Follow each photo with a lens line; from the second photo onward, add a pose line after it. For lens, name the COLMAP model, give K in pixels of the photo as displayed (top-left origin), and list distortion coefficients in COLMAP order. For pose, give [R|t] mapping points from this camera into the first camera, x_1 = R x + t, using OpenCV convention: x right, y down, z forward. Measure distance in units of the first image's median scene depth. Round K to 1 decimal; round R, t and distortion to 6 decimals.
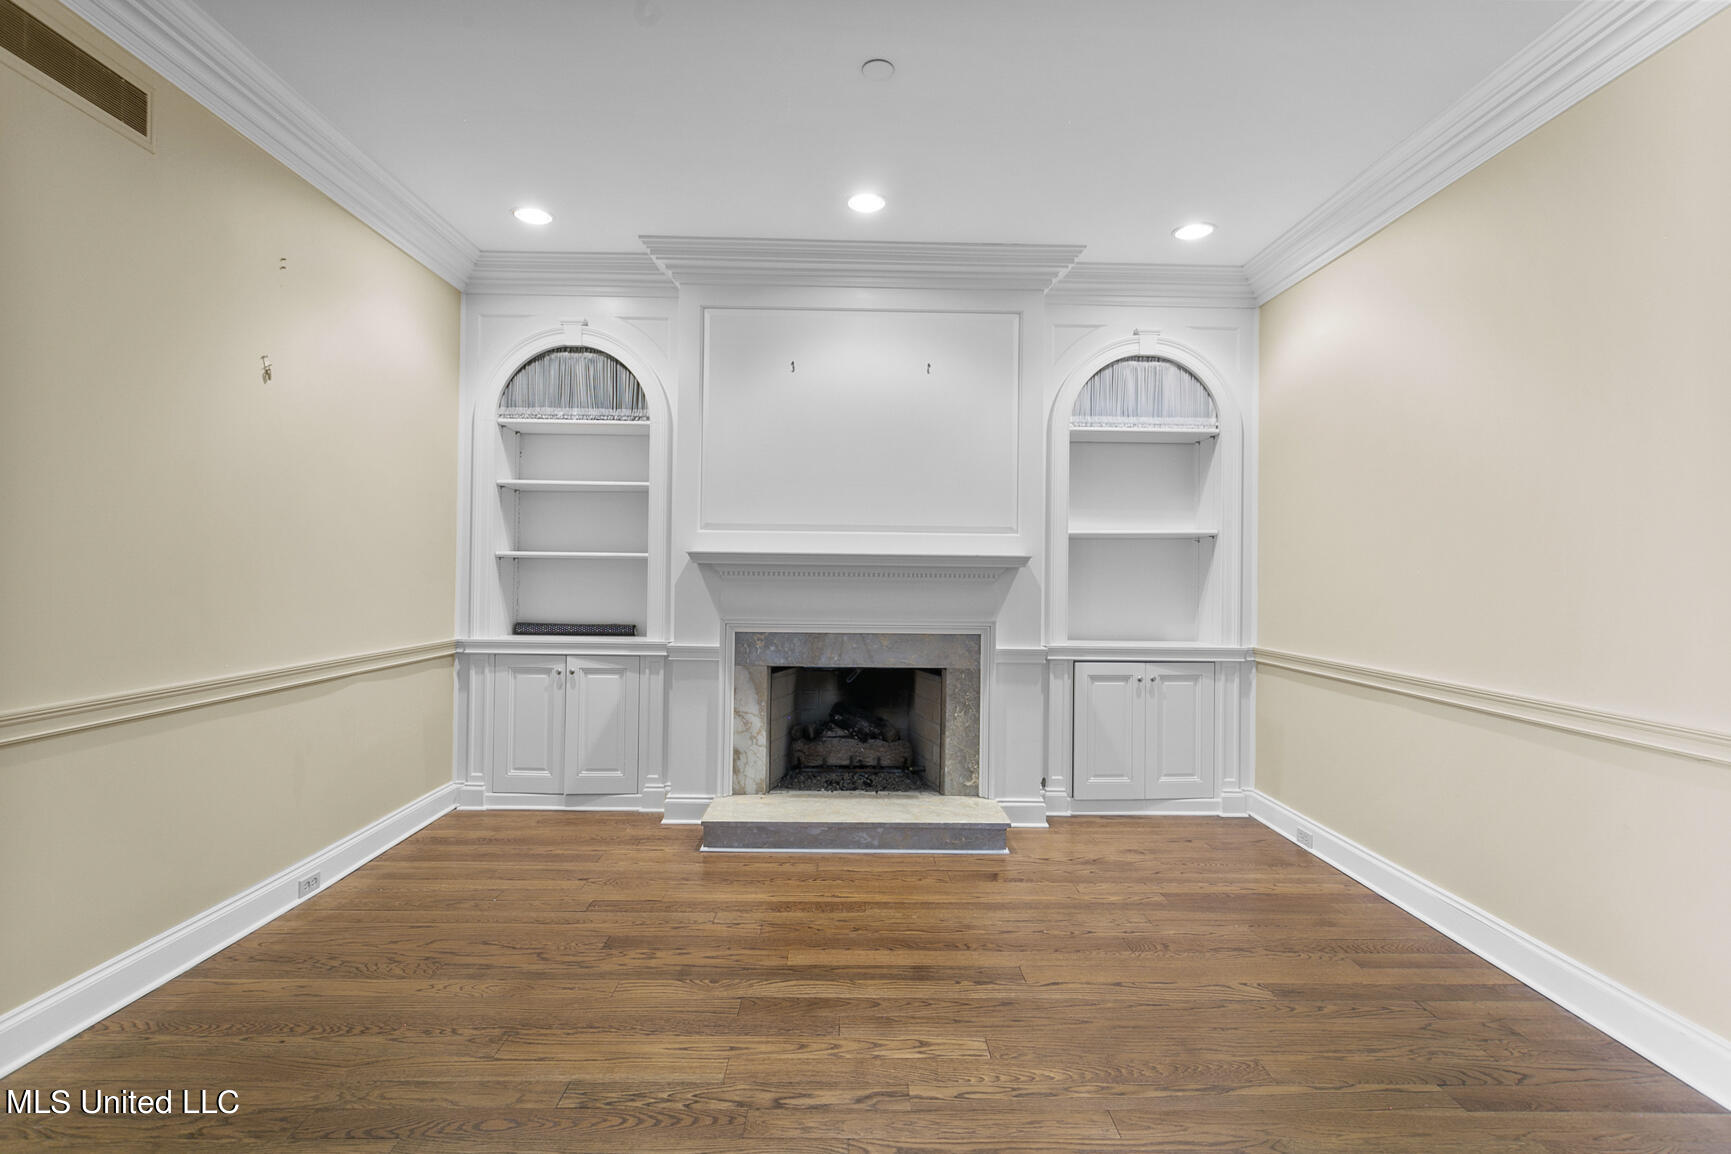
lens RADIAL K [[829.5, 0, 866.1], [0, 829.5, 571.6], [0, 0, 1]] dist [0.003146, 0.001334]
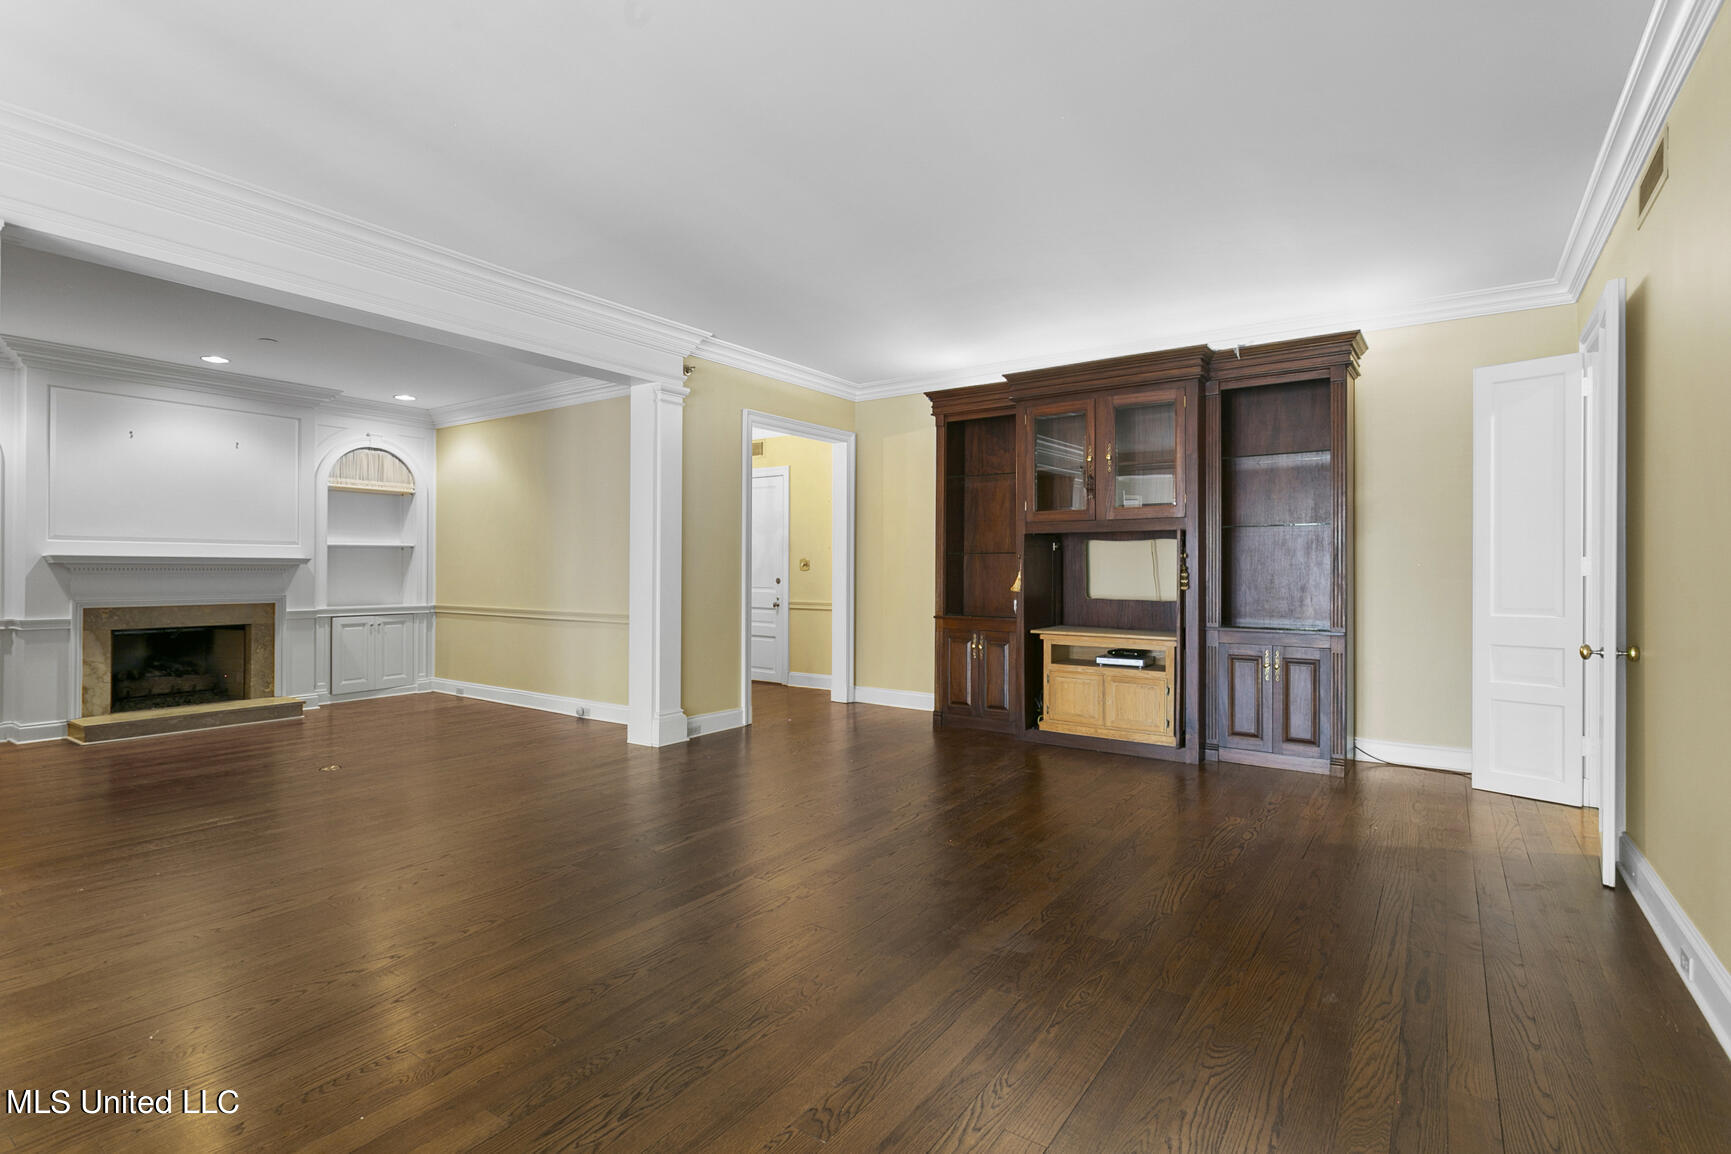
lens RADIAL K [[829.5, 0, 868.5], [0, 829.5, 565.7], [0, 0, 1]] dist [0.003146, 0.001334]
pose [[0.589366, -0.005655, 0.807847, -0.512435], [-0.002201, 0.999961, 0.008606, -0.019731], [-0.807863, -0.006850, 0.589330, -0.982963]]
